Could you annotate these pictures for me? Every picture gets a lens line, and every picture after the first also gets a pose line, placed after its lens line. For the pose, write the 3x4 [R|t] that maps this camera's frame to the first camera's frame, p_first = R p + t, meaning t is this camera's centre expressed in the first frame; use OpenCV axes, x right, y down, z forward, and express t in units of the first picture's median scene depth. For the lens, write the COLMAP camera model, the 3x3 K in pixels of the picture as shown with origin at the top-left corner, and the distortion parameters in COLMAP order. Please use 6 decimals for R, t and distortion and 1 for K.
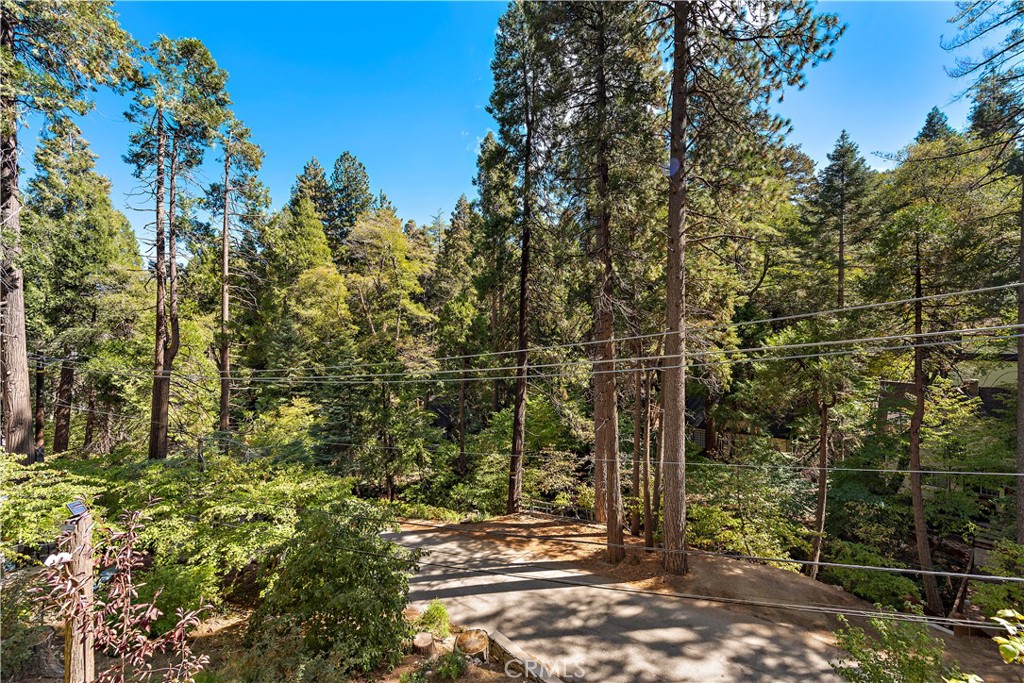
lens RADIAL K [[410.3, 0, 509.4], [0, 410.3, 341.9], [0, 0, 1]] dist [0.013872, -0.000436]
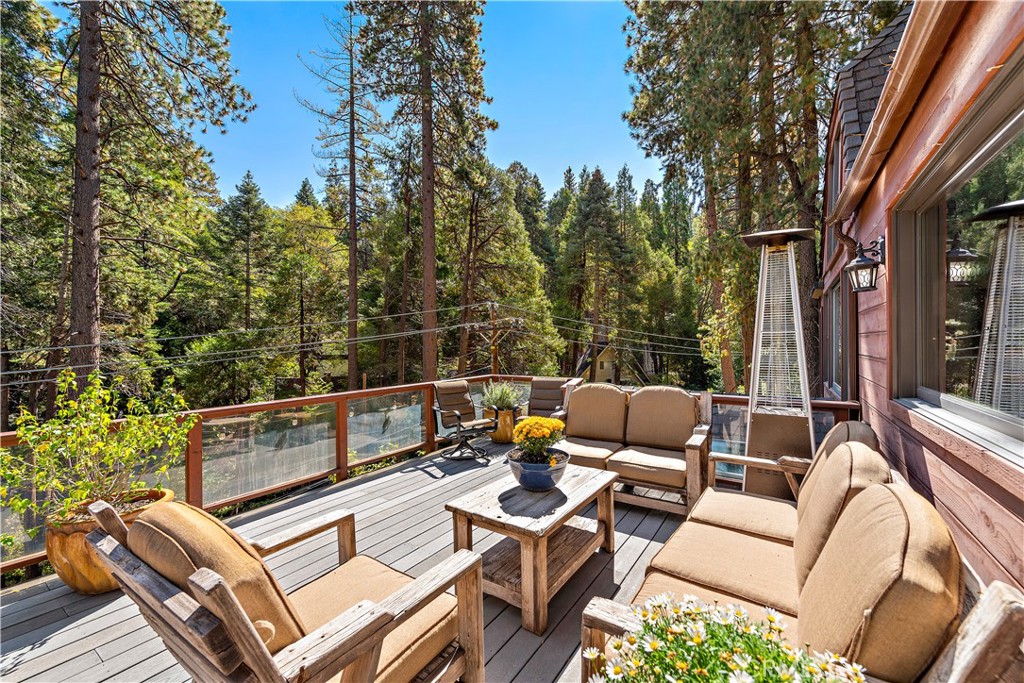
lens RADIAL K [[410.3, 0, 513.2], [0, 410.3, 348.4], [0, 0, 1]] dist [0.013872, -0.000436]
pose [[0.299714, -0.005380, 0.954014, -0.140338], [0.003348, 0.999984, 0.004587, -0.000756], [-0.954023, 0.001819, 0.299727, -0.110864]]
